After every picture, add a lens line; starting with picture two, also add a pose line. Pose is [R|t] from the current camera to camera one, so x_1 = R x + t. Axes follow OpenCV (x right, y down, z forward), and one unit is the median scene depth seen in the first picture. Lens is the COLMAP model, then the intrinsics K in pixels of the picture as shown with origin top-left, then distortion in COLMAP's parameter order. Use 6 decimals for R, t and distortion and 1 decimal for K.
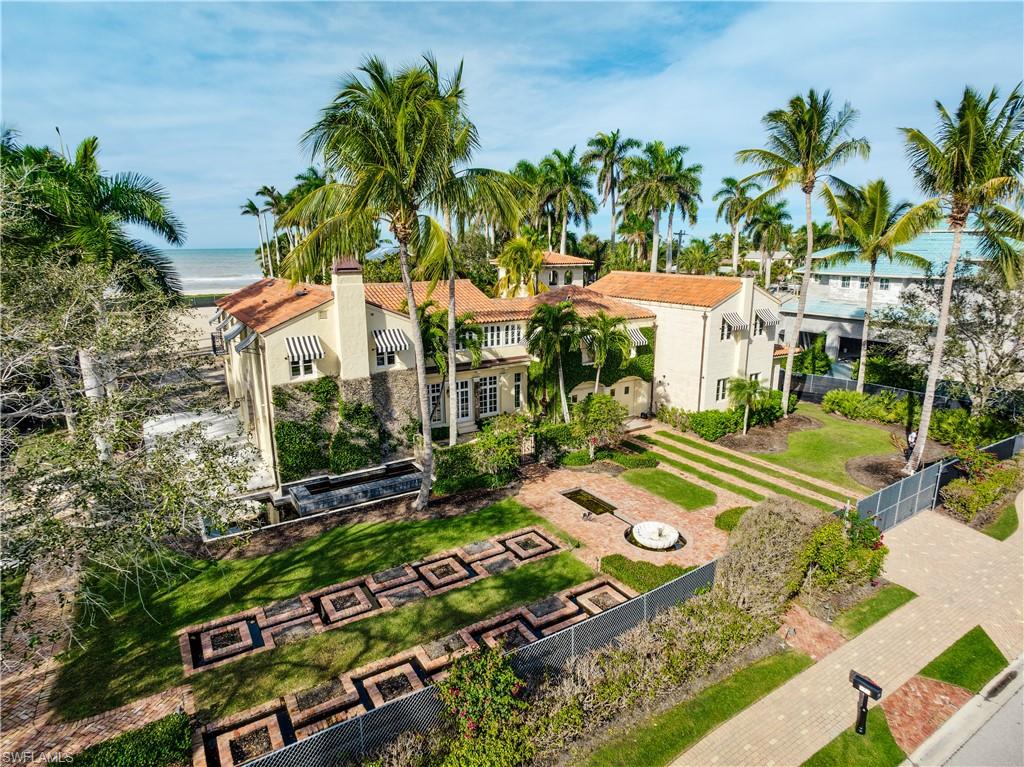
lens RADIAL K [[585.8, 0, 512.0], [0, 585.8, 383.5], [0, 0, 1]] dist [-0.019566, -0.000264]
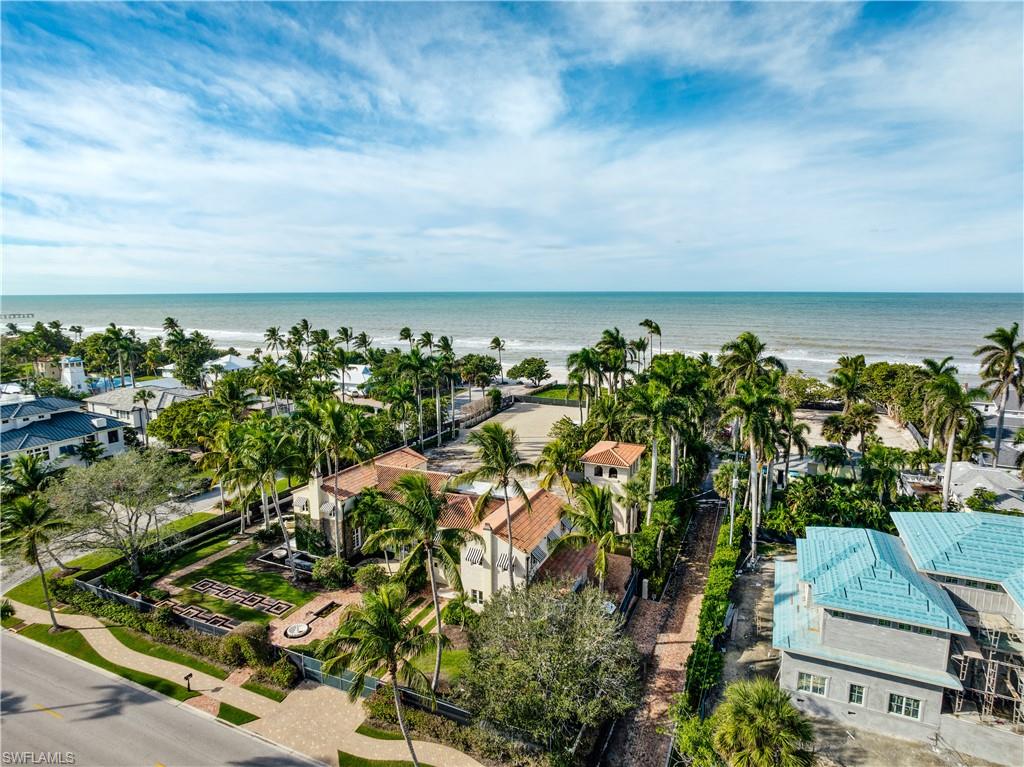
lens RADIAL K [[585.8, 0, 512.0], [0, 585.8, 383.5], [0, 0, 1]] dist [-0.019566, -0.000264]
pose [[0.551103, 0.135582, -0.823349, 2.700093], [-0.188580, 0.981420, 0.035387, -1.026534], [0.812849, 0.135765, 0.566431, 0.263656]]
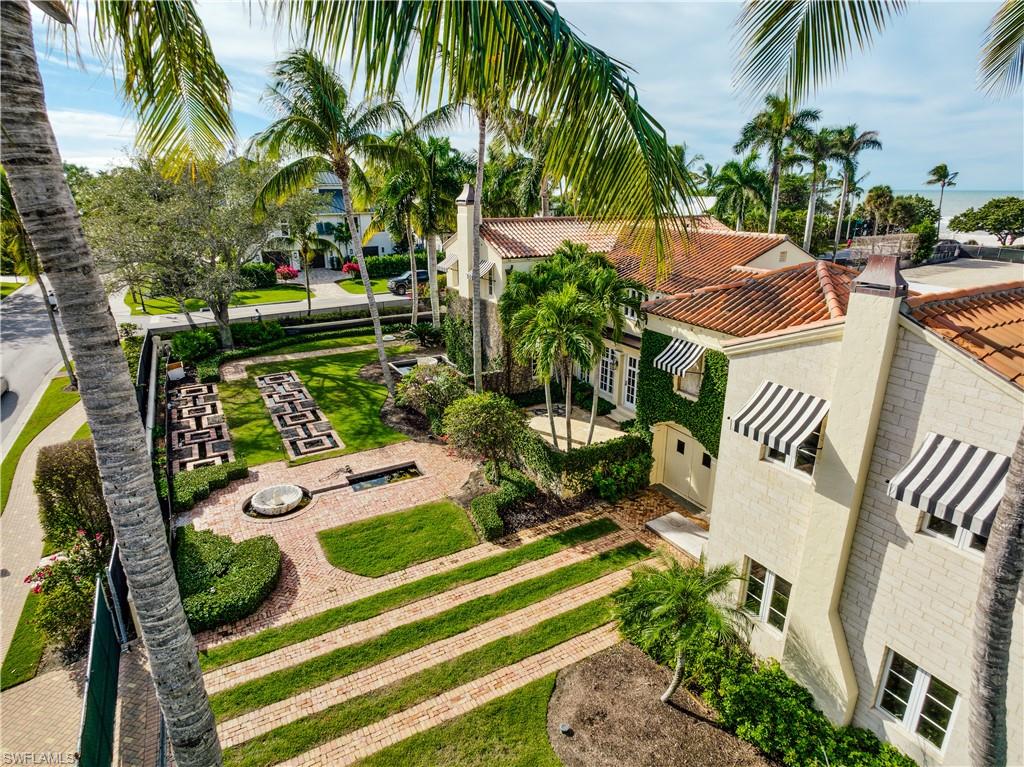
lens RADIAL K [[585.8, 0, 512.0], [0, 585.8, 383.5], [0, 0, 1]] dist [-0.019566, -0.000264]
pose [[-0.048767, 0.327435, -0.943614, 1.133461], [-0.223131, 0.917291, 0.329832, -0.326882], [0.973568, 0.226635, 0.028328, 1.403655]]
